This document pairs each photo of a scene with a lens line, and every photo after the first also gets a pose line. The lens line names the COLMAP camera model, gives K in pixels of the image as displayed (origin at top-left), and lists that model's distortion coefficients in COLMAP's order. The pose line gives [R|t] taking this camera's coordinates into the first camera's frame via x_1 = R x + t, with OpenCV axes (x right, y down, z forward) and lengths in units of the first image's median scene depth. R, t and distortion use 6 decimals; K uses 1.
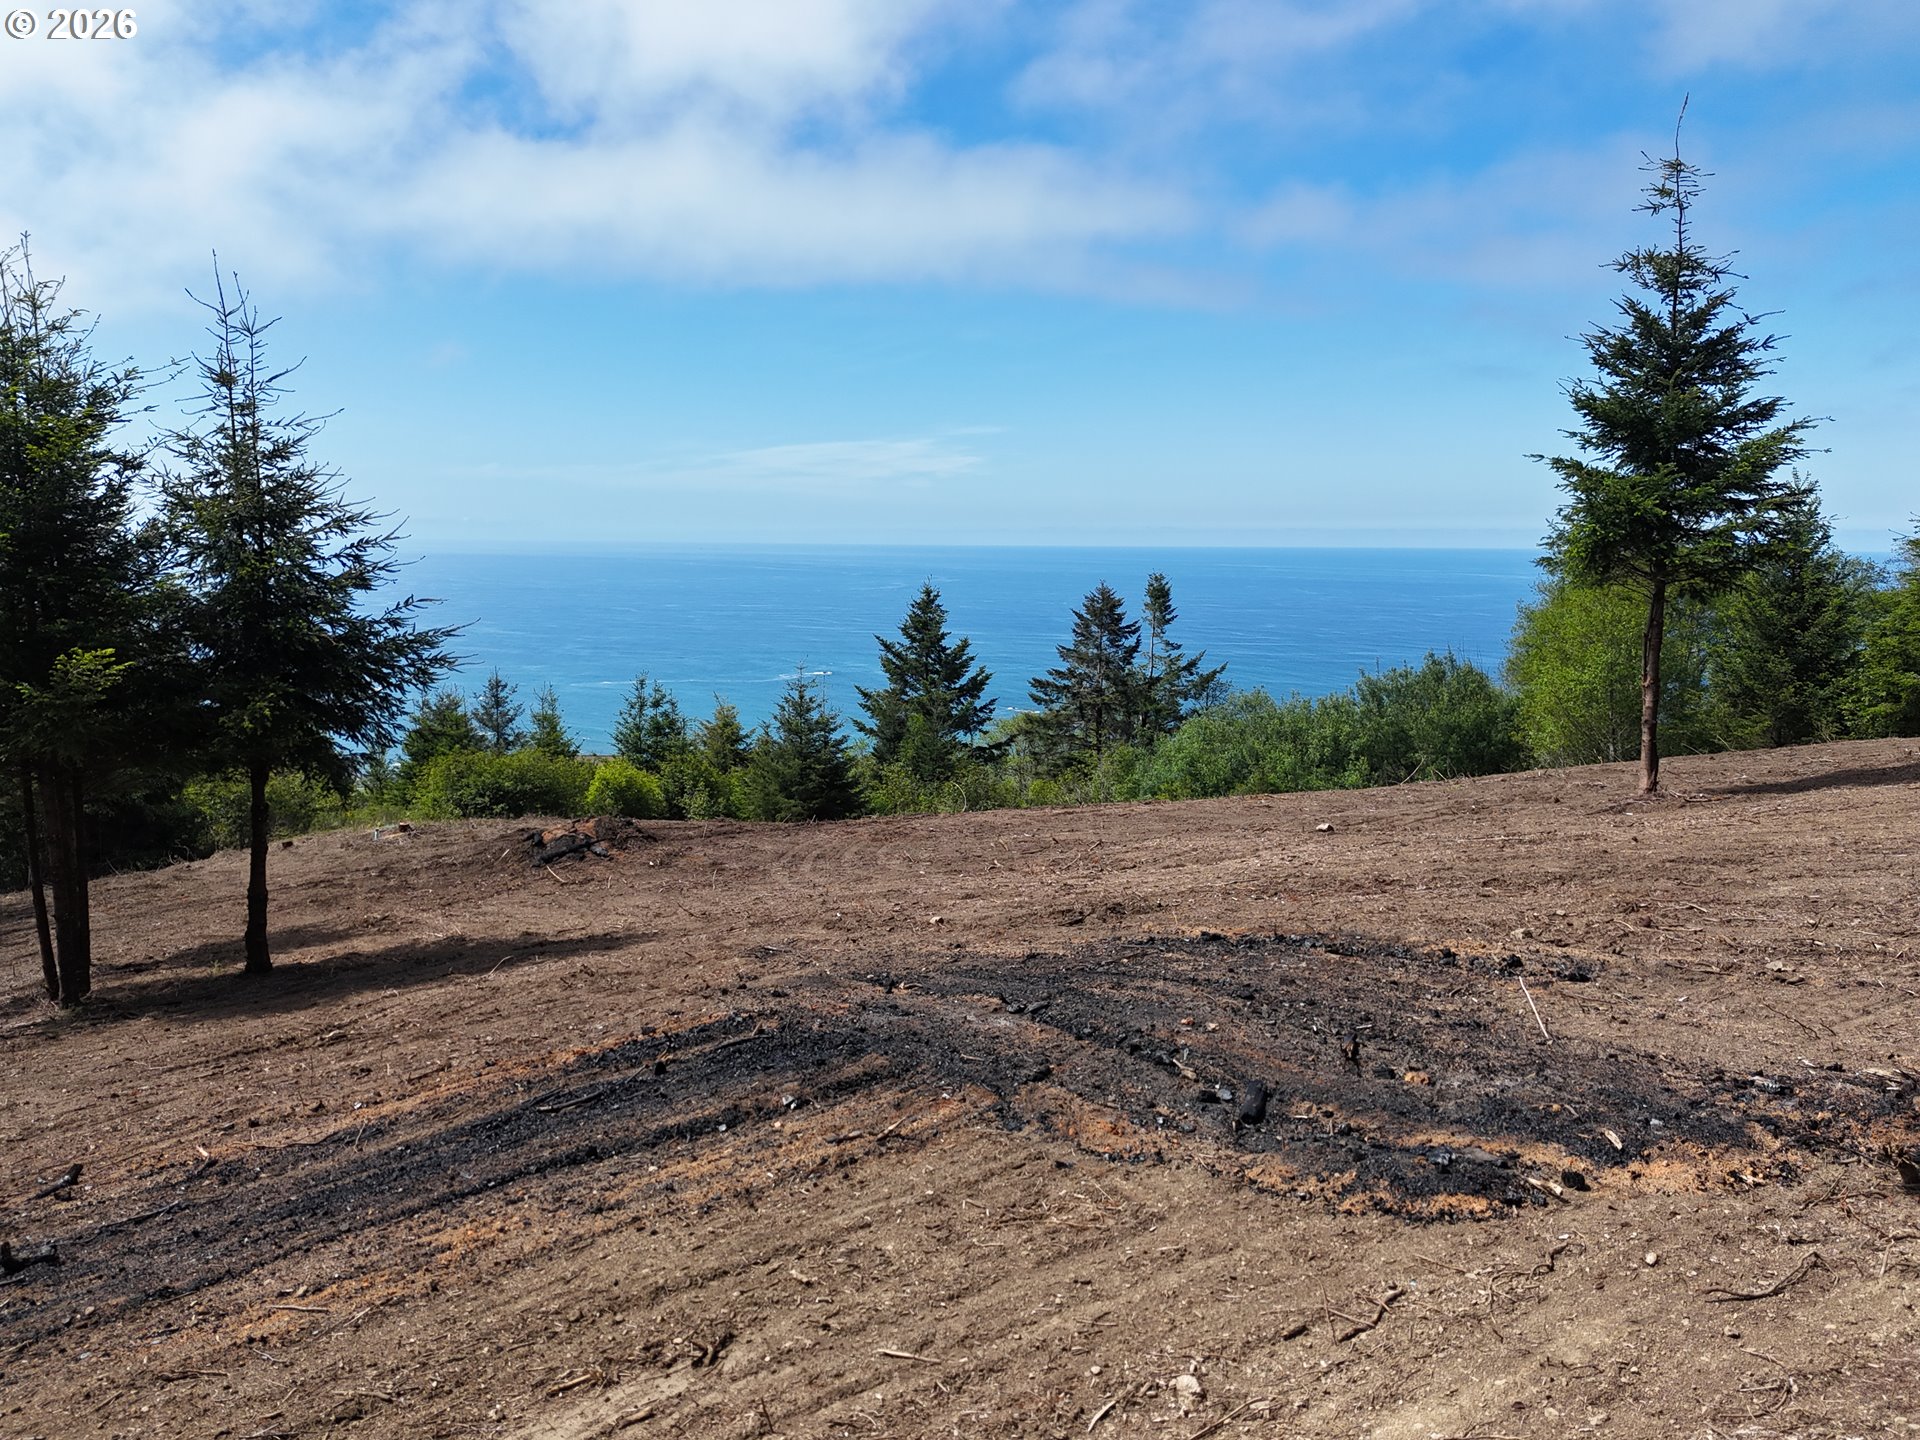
lens RADIAL K [[1402.3, 0, 968.6], [0, 1402.3, 754.7], [0, 0, 1]] dist [0.071657, -0.058467]
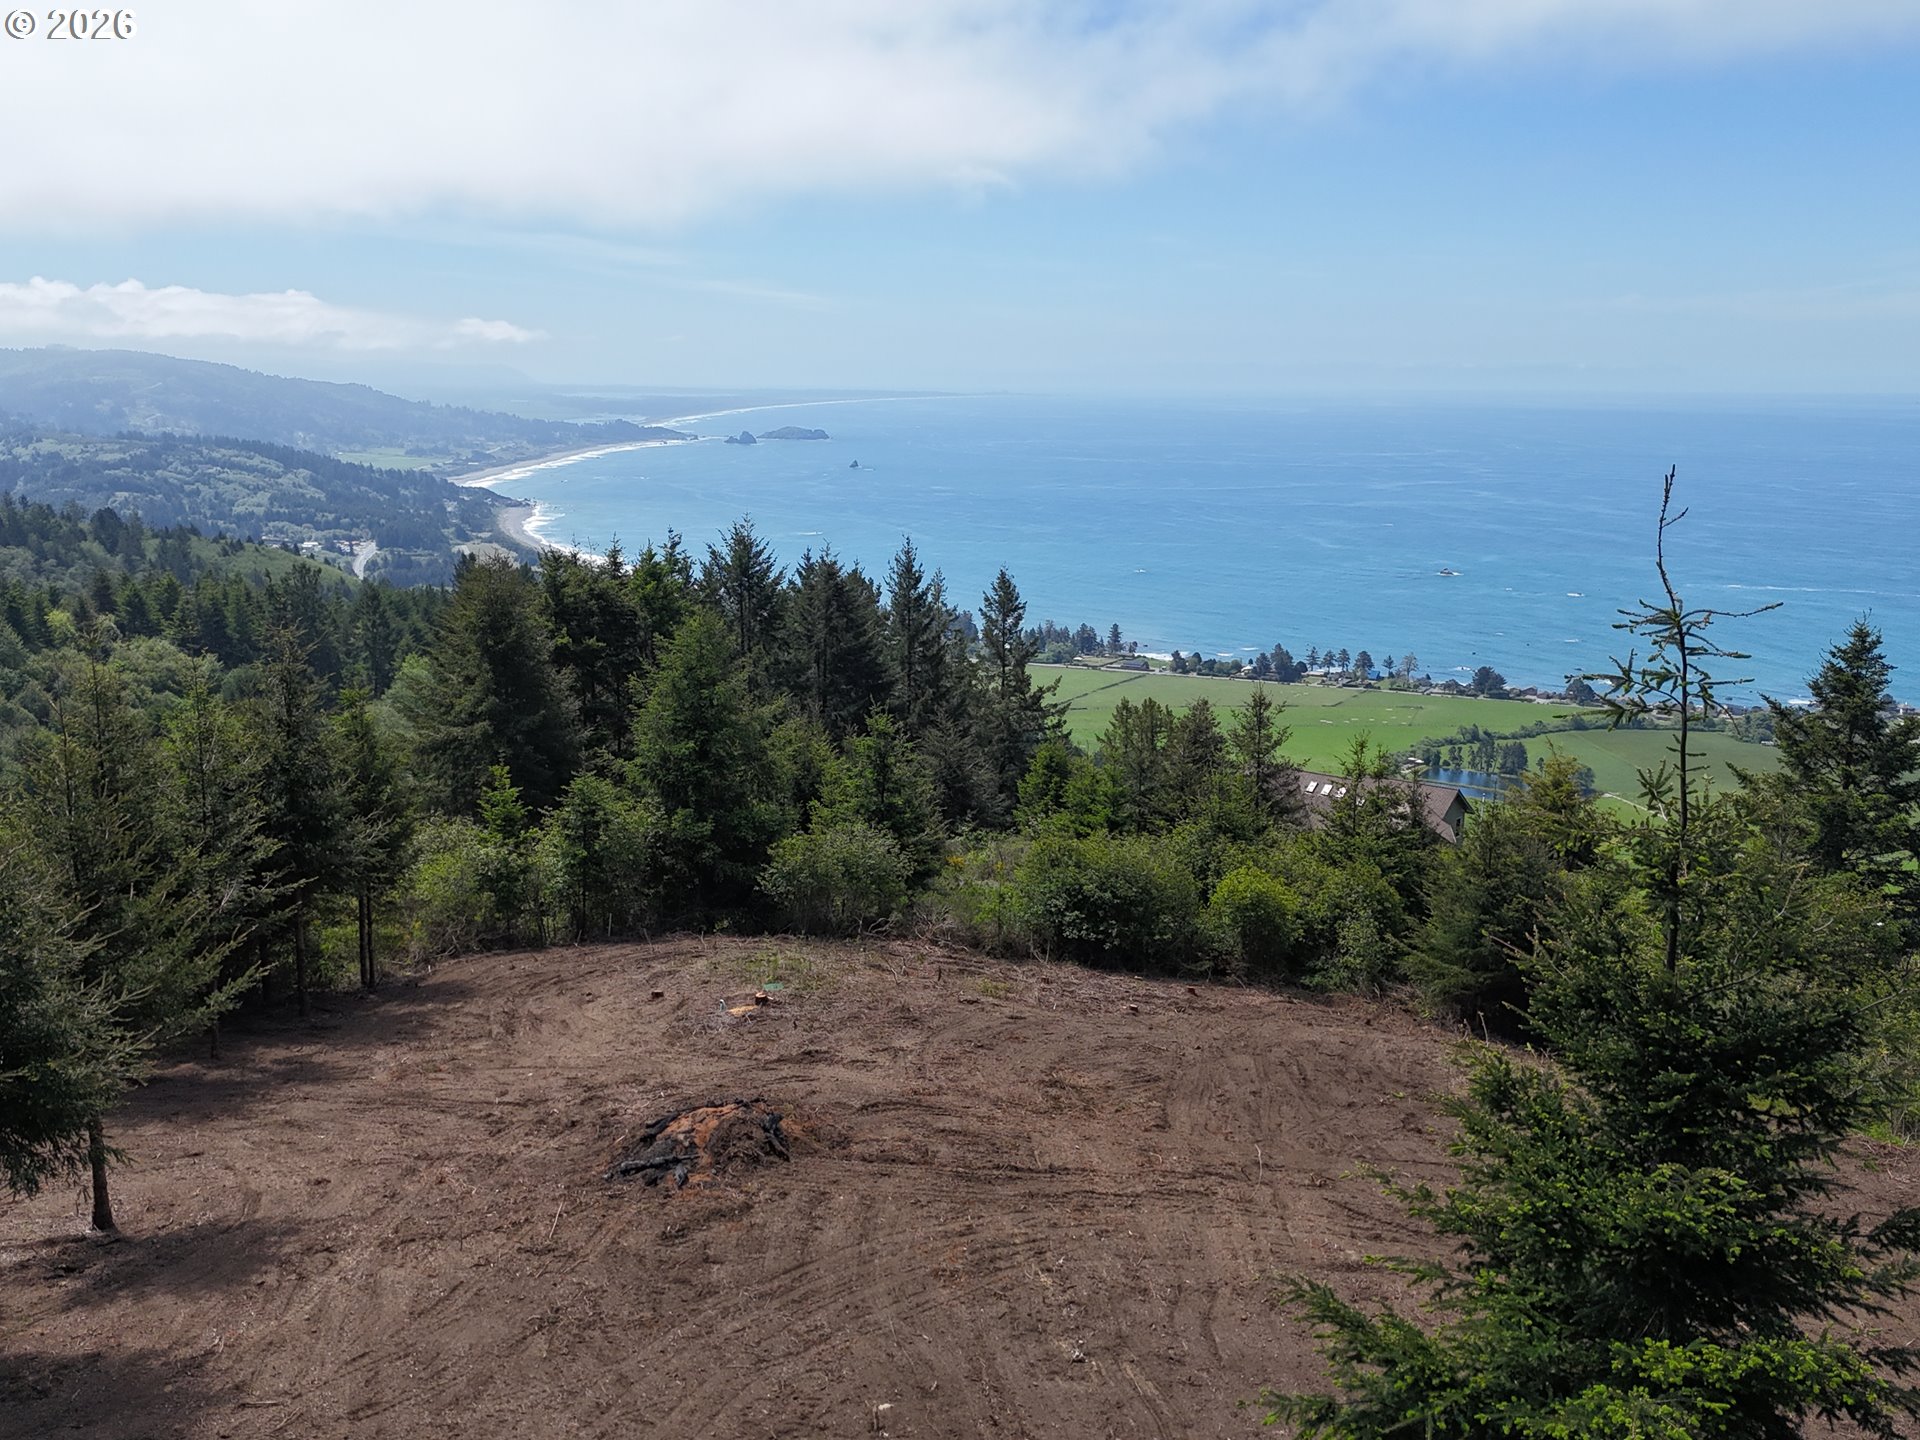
lens RADIAL K [[1735.3, 0, 980.7], [0, 1735.3, 695.5], [0, 0, 1]] dist [0.092335, -0.096094]
pose [[0.786922, 0.114395, -0.606356, 0.302236], [-0.101736, 0.993270, 0.055359, -0.187366], [0.608608, 0.018126, 0.793264, 0.213064]]
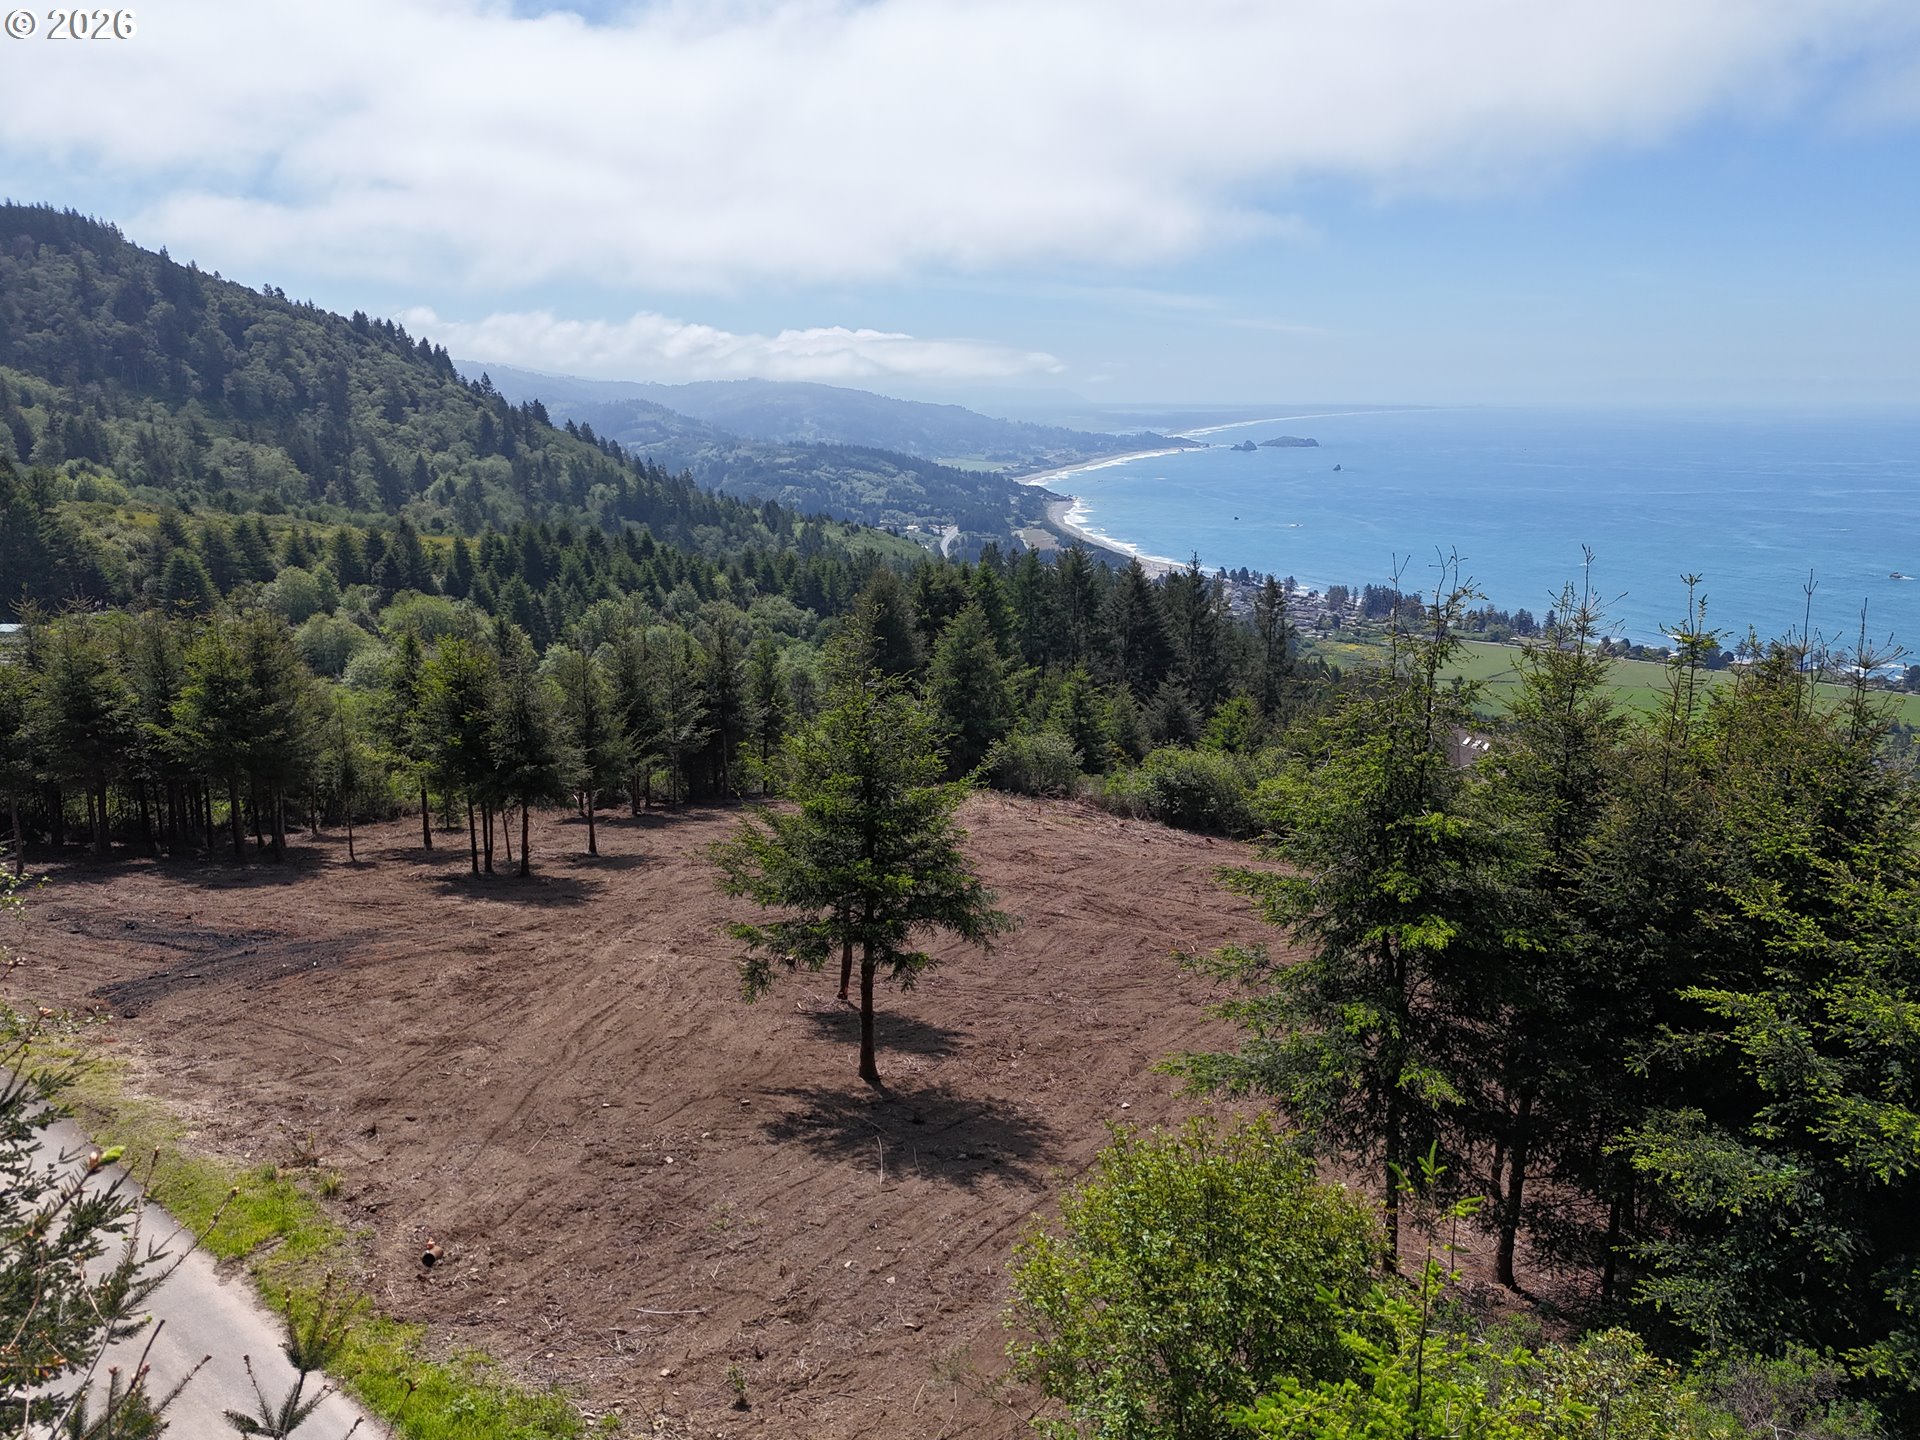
lens RADIAL K [[1403.5, 0, 991.7], [0, 1403.5, 713.2], [0, 0, 1]] dist [0.065005, -0.049929]
pose [[0.557824, 0.184557, -0.809179, 0.903915], [-0.132339, 0.982267, 0.132805, -0.268692], [0.819340, 0.033005, 0.572357, 0.093272]]
